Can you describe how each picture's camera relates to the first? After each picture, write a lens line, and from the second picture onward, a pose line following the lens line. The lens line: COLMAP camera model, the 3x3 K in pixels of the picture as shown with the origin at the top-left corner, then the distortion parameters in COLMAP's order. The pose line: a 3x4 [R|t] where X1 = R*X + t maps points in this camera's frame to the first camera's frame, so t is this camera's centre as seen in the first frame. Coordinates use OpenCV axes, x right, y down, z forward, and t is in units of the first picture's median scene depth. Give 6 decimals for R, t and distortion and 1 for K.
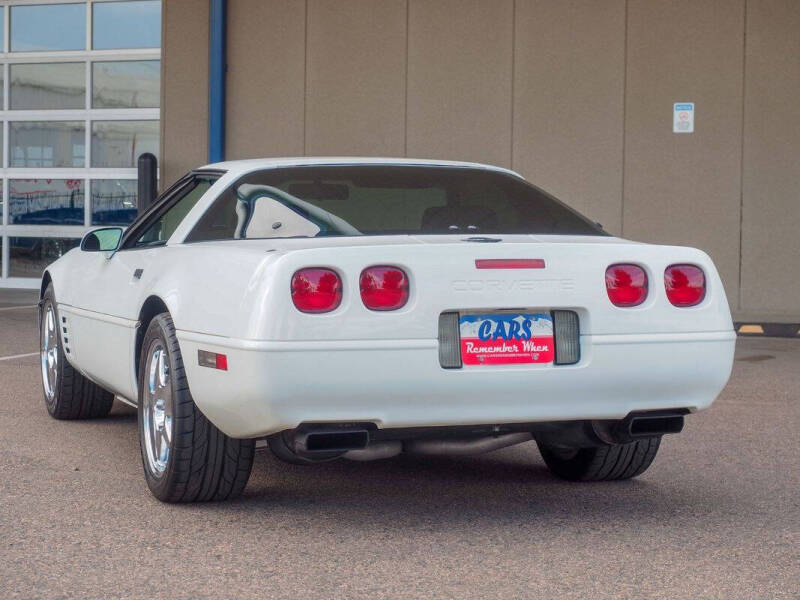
lens RADIAL K [[2107.4, 0, 400.0], [0, 2107.4, 300.0], [0, 0, 1]] dist [0.025539, -0.016572]
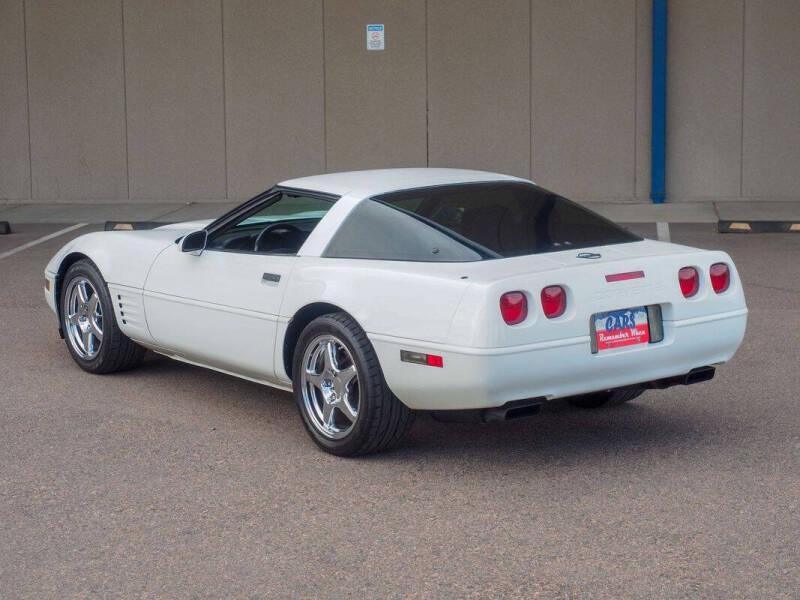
lens RADIAL K [[2107.4, 0, 400.0], [0, 2107.4, 300.0], [0, 0, 1]] dist [0.025539, -0.016572]
pose [[0.947526, -0.069013, 0.312141, -0.526778], [0.036213, 0.993306, 0.109687, -0.159993], [-0.317621, -0.092628, 0.943683, -0.284719]]
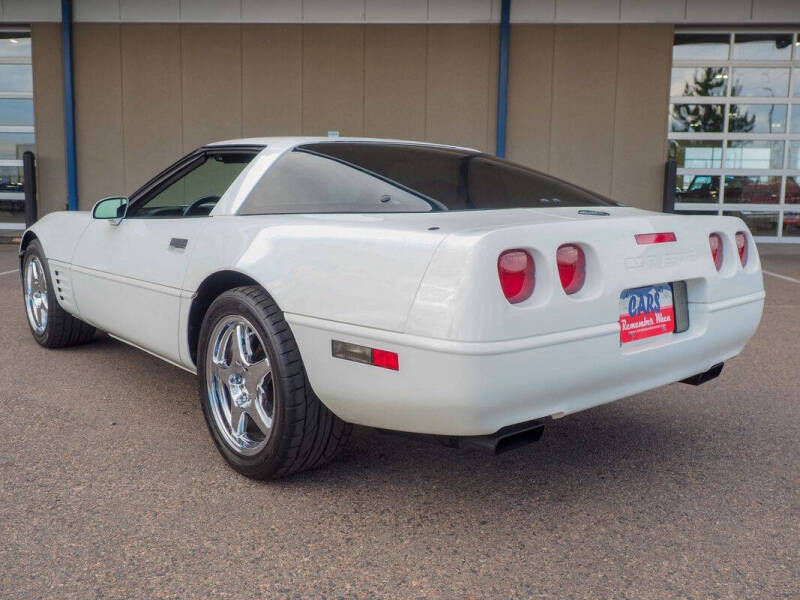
lens RADIAL K [[758.1, 0, 398.3], [0, 758.1, 288.6], [0, 0, 1]] dist [0.008047, 0.001708]
pose [[0.925948, -0.046877, 0.374732, -0.192144], [0.012141, 0.995449, 0.094524, -0.028329], [-0.377457, -0.082974, 0.922302, 0.706153]]
